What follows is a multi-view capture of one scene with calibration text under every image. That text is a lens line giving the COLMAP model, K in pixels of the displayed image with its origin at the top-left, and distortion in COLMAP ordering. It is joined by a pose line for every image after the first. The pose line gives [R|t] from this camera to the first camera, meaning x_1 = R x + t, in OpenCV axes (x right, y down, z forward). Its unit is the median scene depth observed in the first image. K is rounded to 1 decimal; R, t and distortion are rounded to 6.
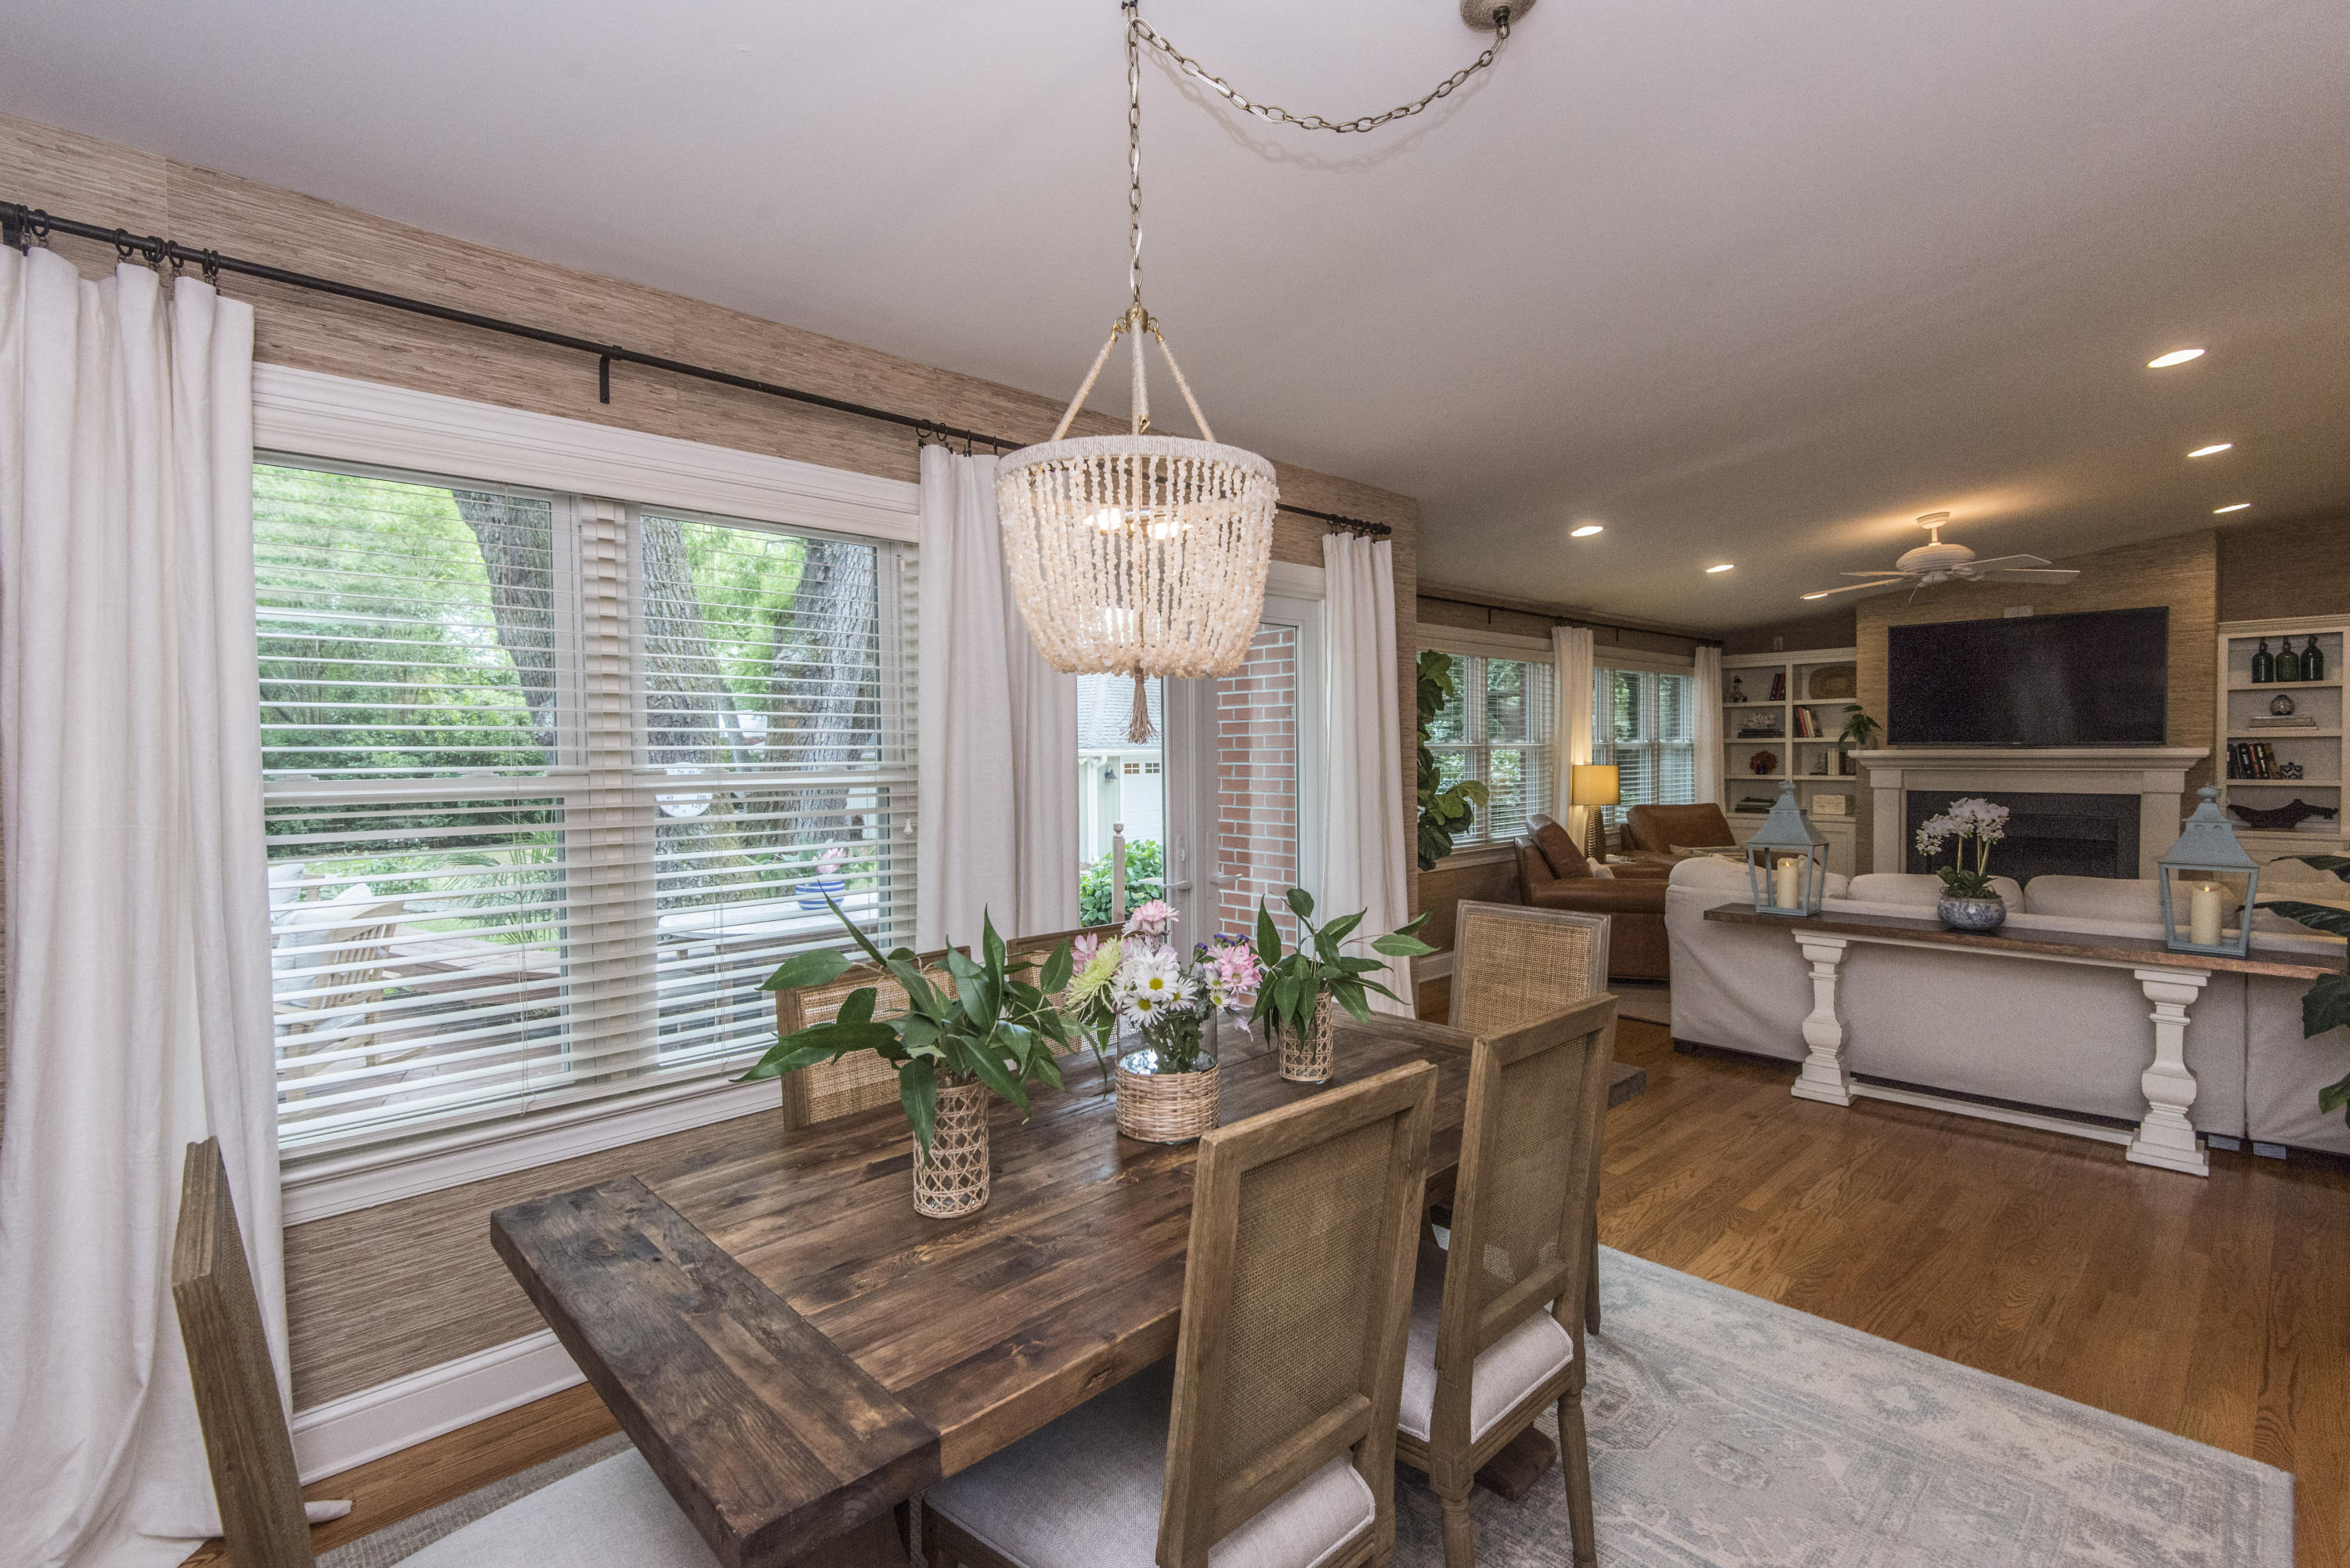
lens RADIAL K [[1069.3, 0, 1181.7], [0, 1069.3, 774.5], [0, 0, 1]] dist [0.011043, -0.000197]
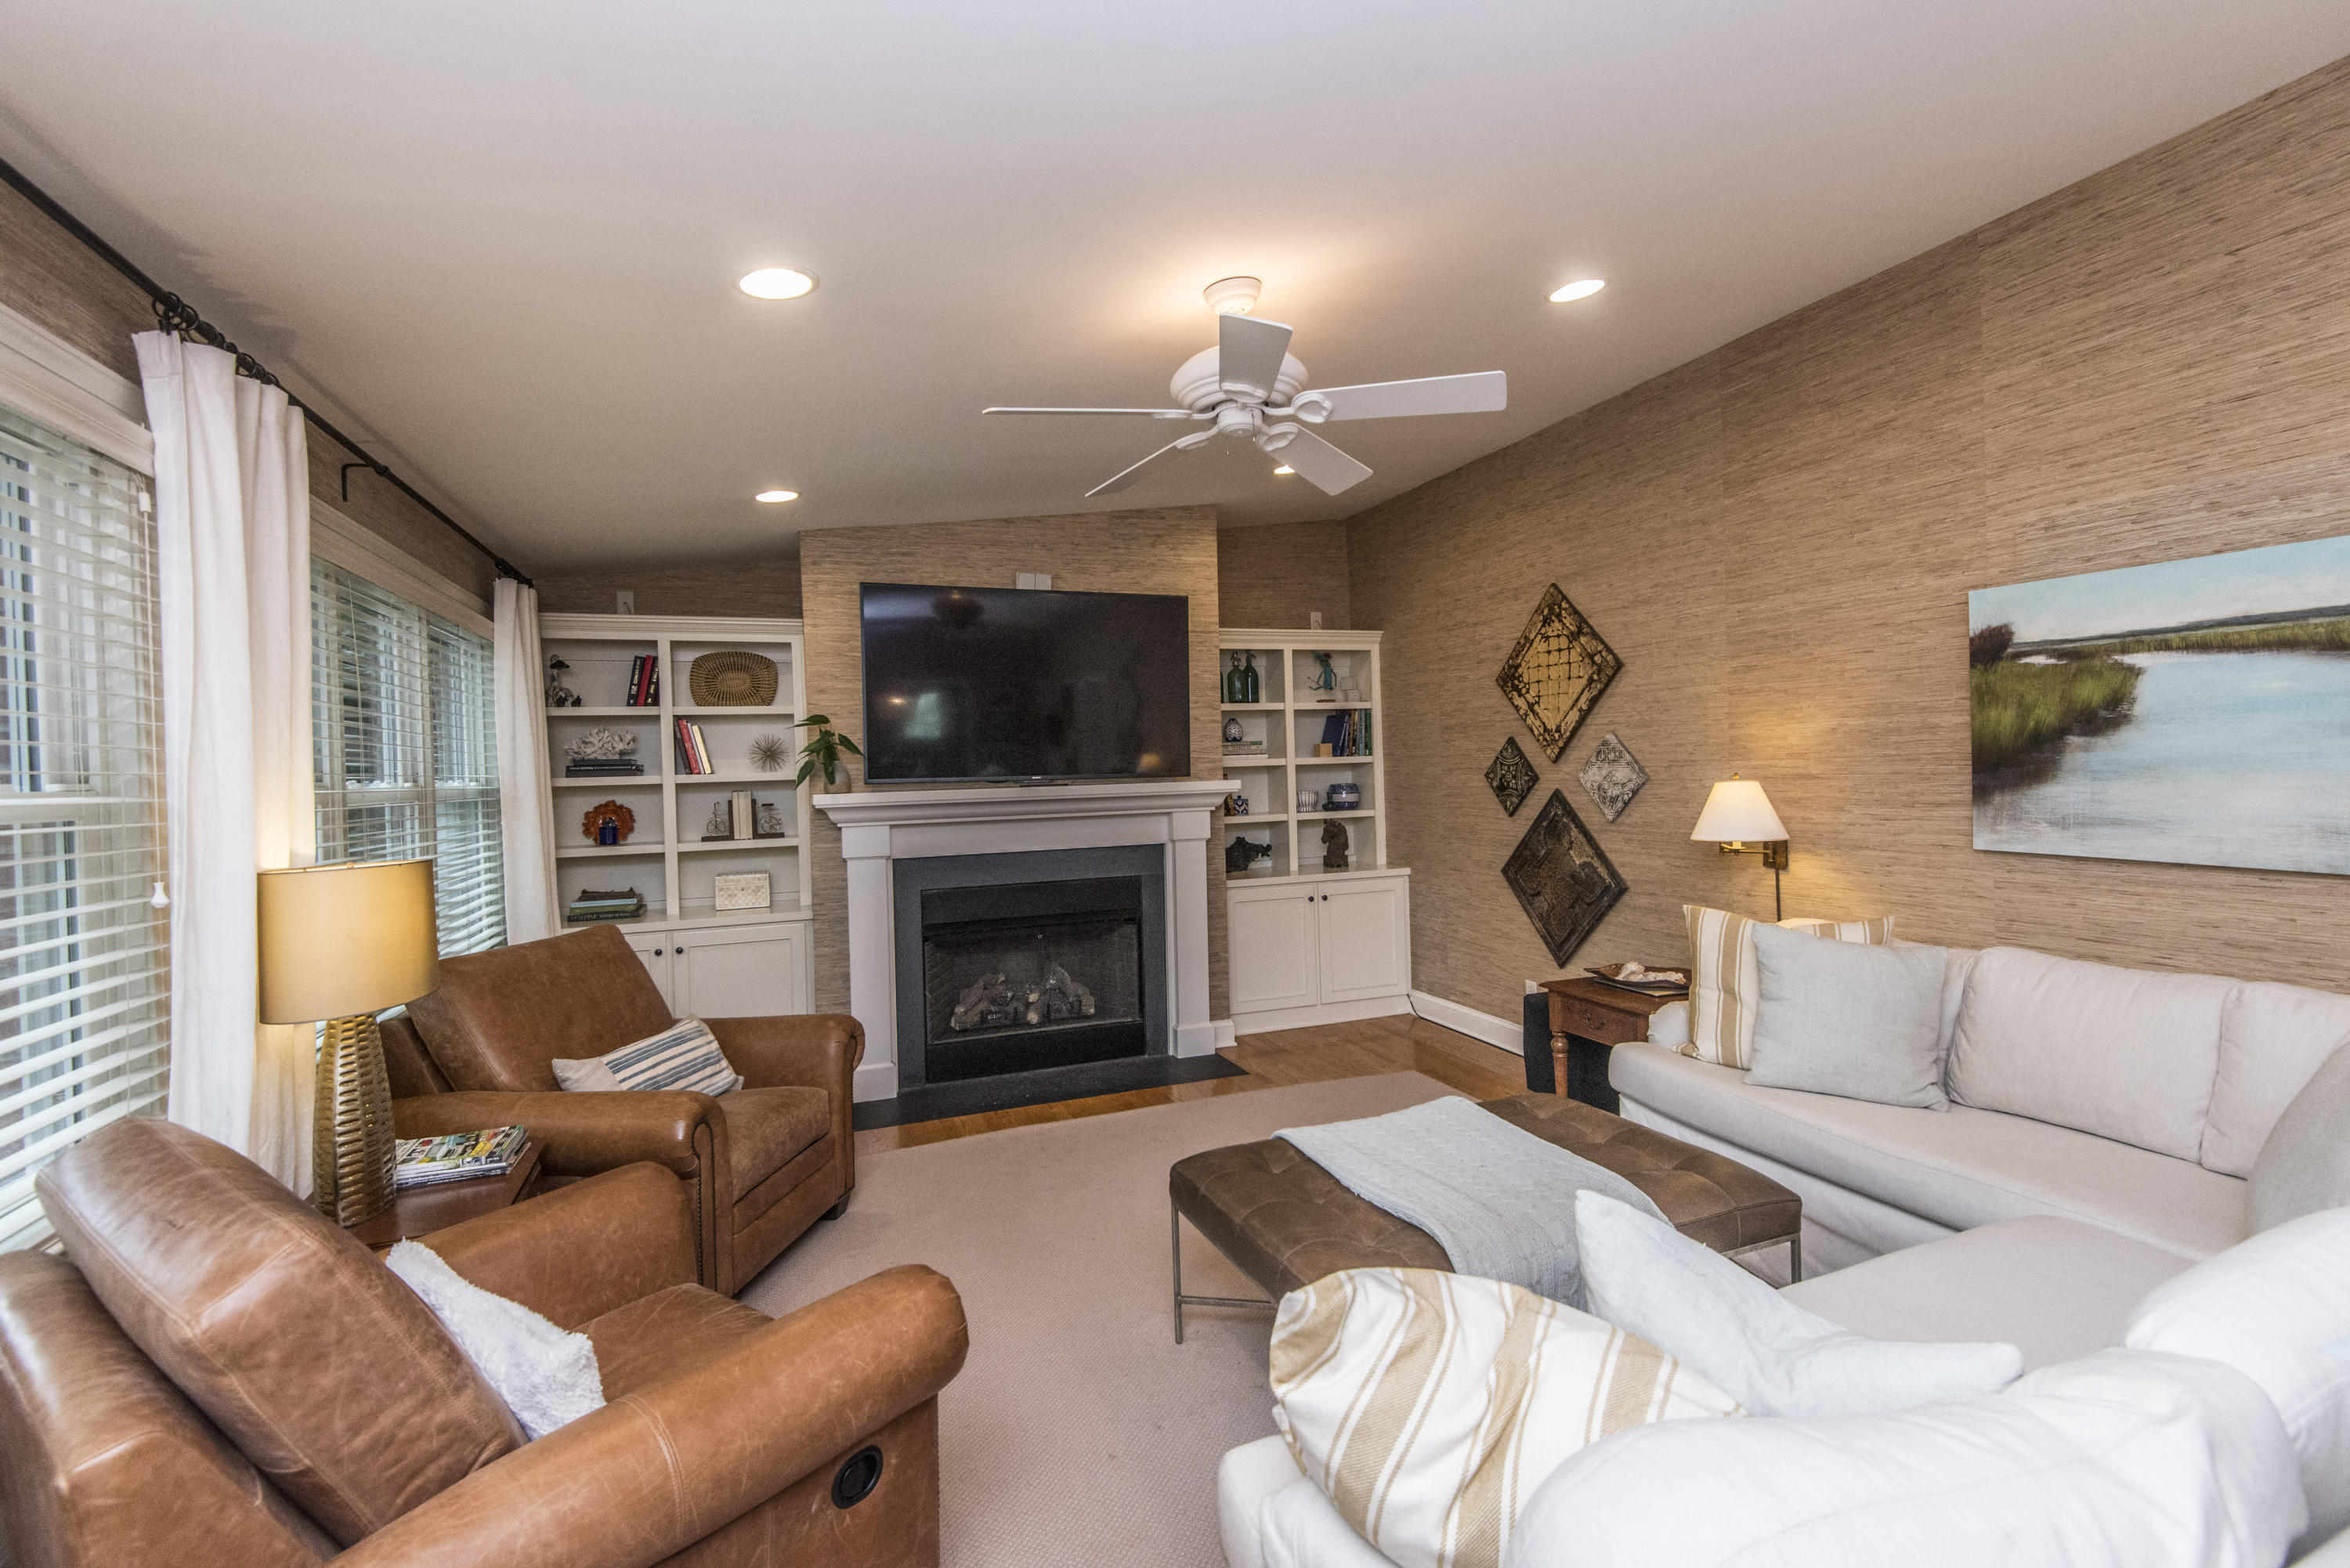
lens RADIAL K [[1069.3, 0, 1187.0], [0, 1069.3, 775.2], [0, 0, 1]] dist [0.011043, -0.000197]
pose [[0.384092, -0.008879, 0.923252, 0.176091], [0.046740, 0.998859, -0.009838, -0.017700], [-0.922111, 0.046931, 0.384069, 0.586876]]
